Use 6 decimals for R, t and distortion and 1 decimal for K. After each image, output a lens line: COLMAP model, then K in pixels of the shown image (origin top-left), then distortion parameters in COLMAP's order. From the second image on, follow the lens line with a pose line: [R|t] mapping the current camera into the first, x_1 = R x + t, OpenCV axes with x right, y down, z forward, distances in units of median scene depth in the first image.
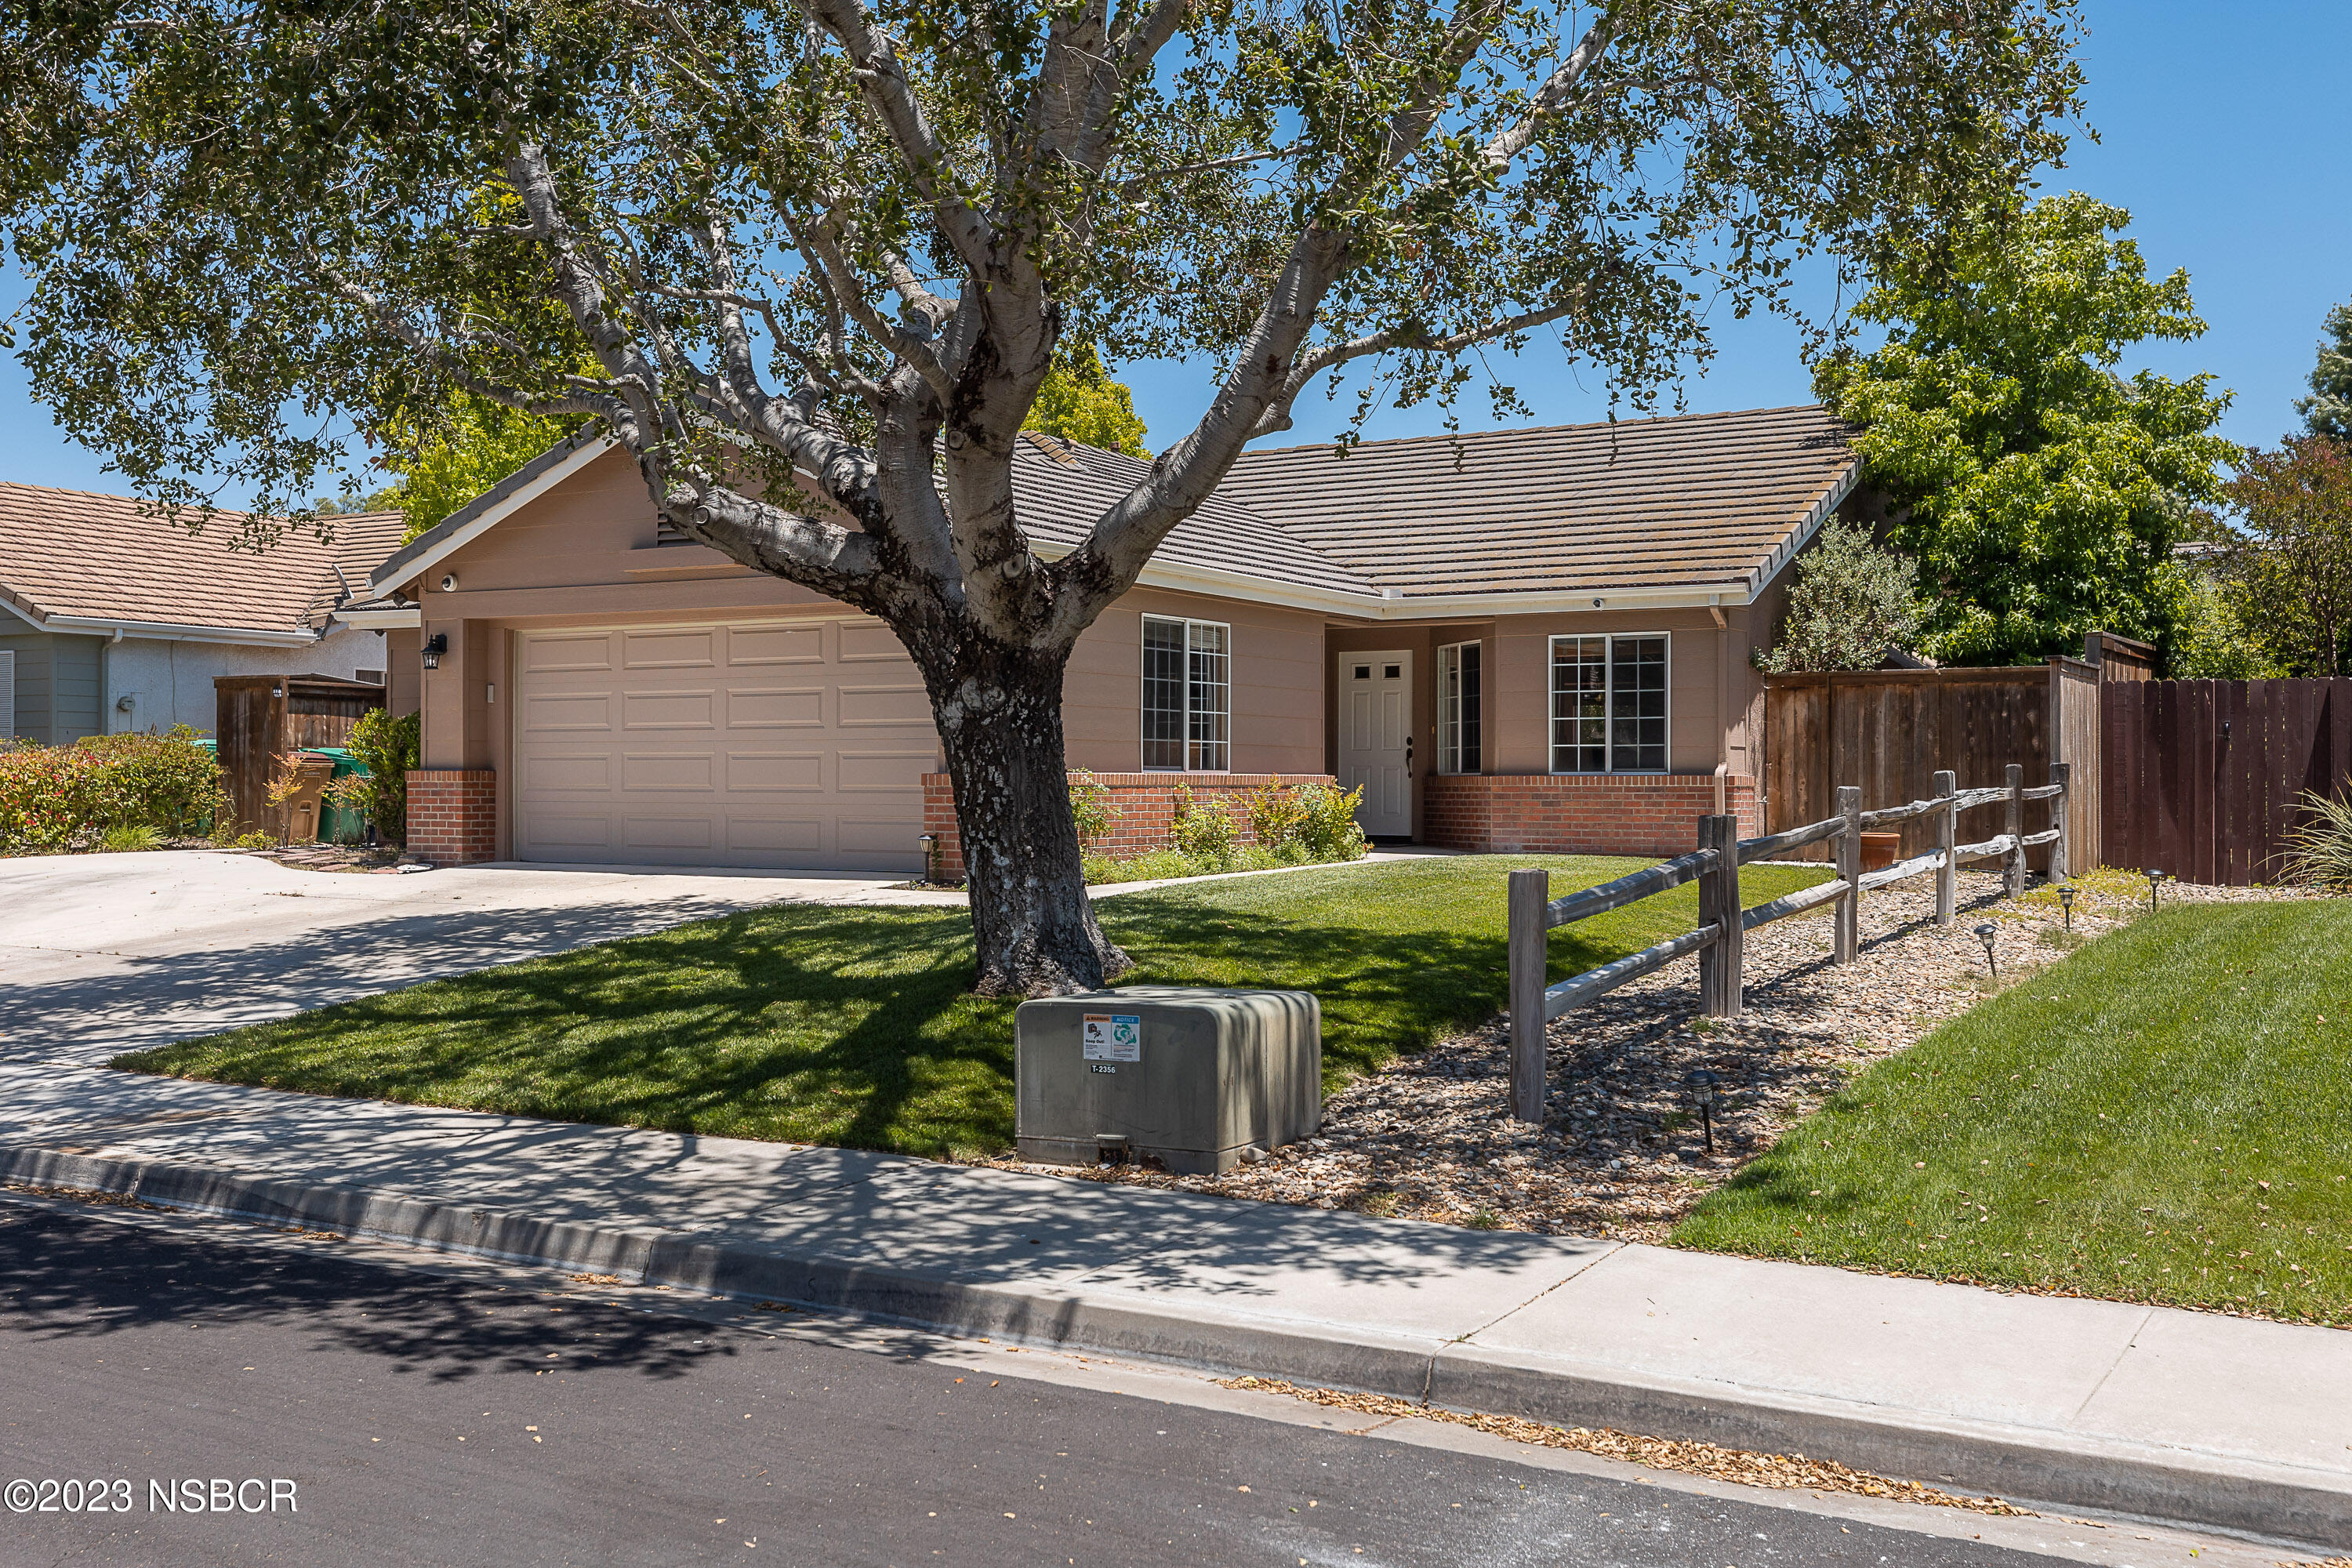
lens RADIAL K [[2297.8, 0, 1165.8], [0, 2297.8, 771.4], [0, 0, 1]] dist [0.005579, 0.000000]
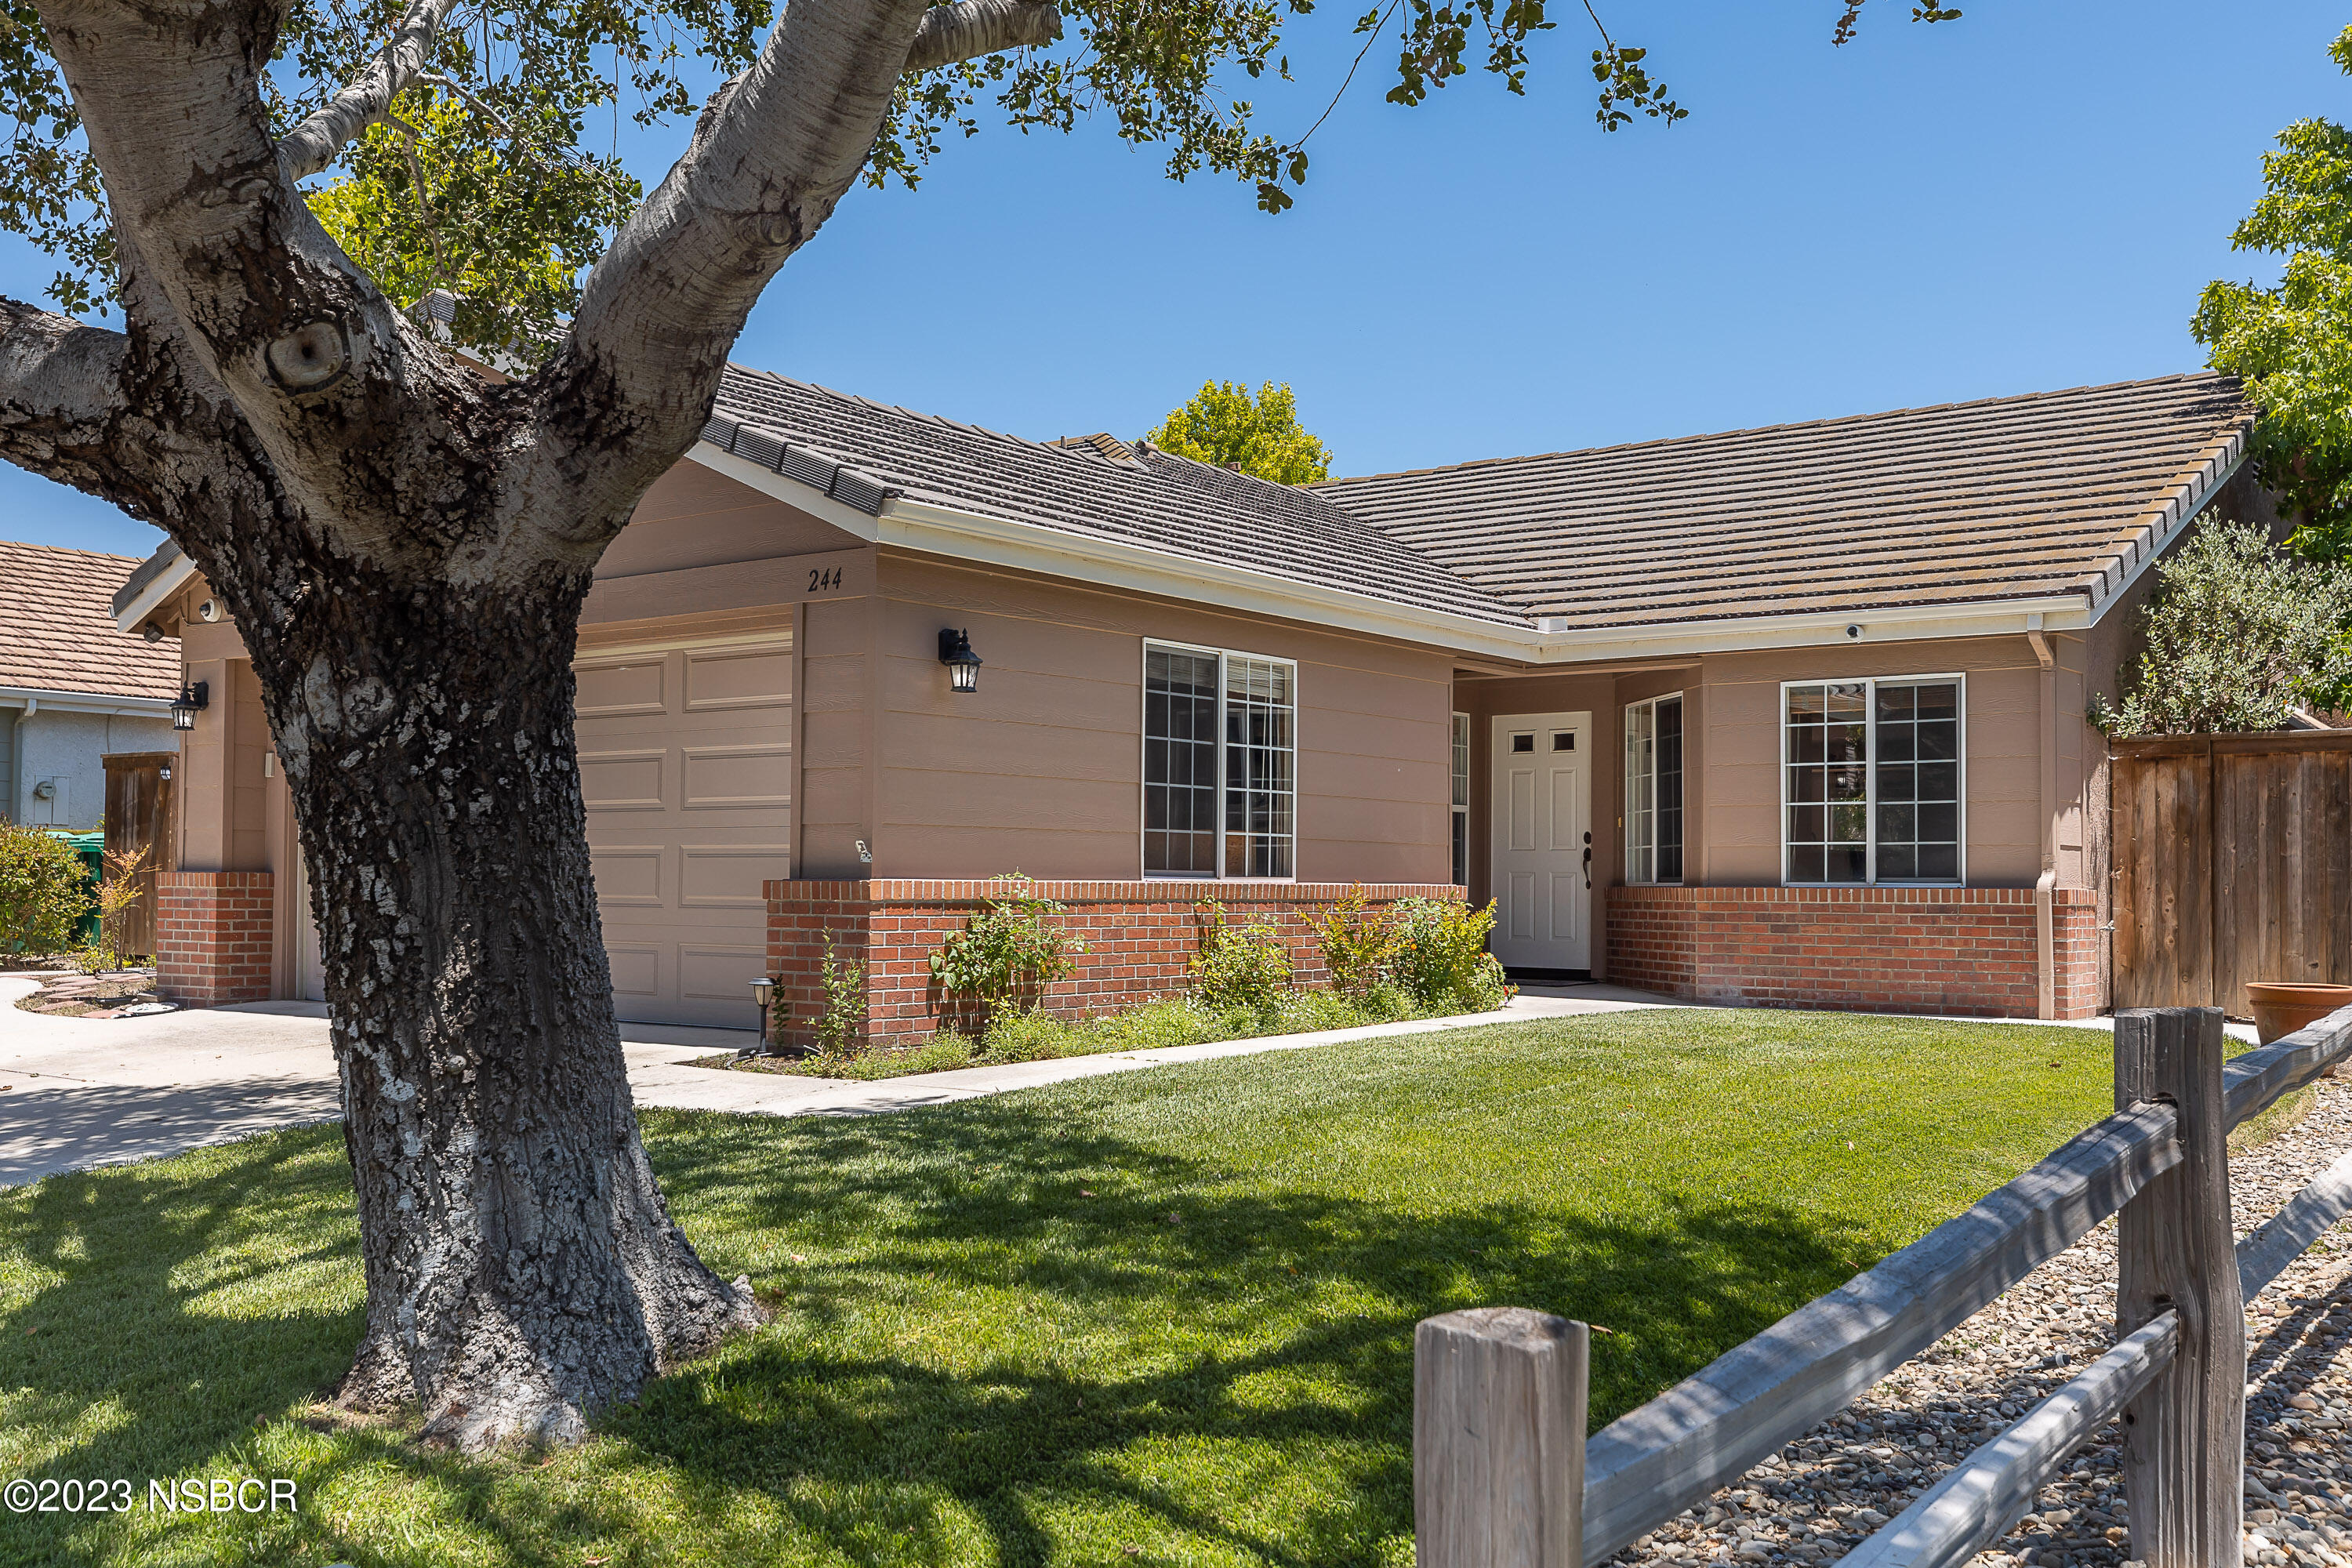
lens RADIAL K [[2314.0, 0, 1190.1], [0, 2314.0, 808.6], [0, 0, 1]] dist [0.016786, 0.000000]
pose [[0.995269, 0.002134, -0.097133, 0.061881], [-0.004994, 0.999561, -0.029205, -0.000592], [0.097028, 0.029552, 0.994843, 0.313859]]
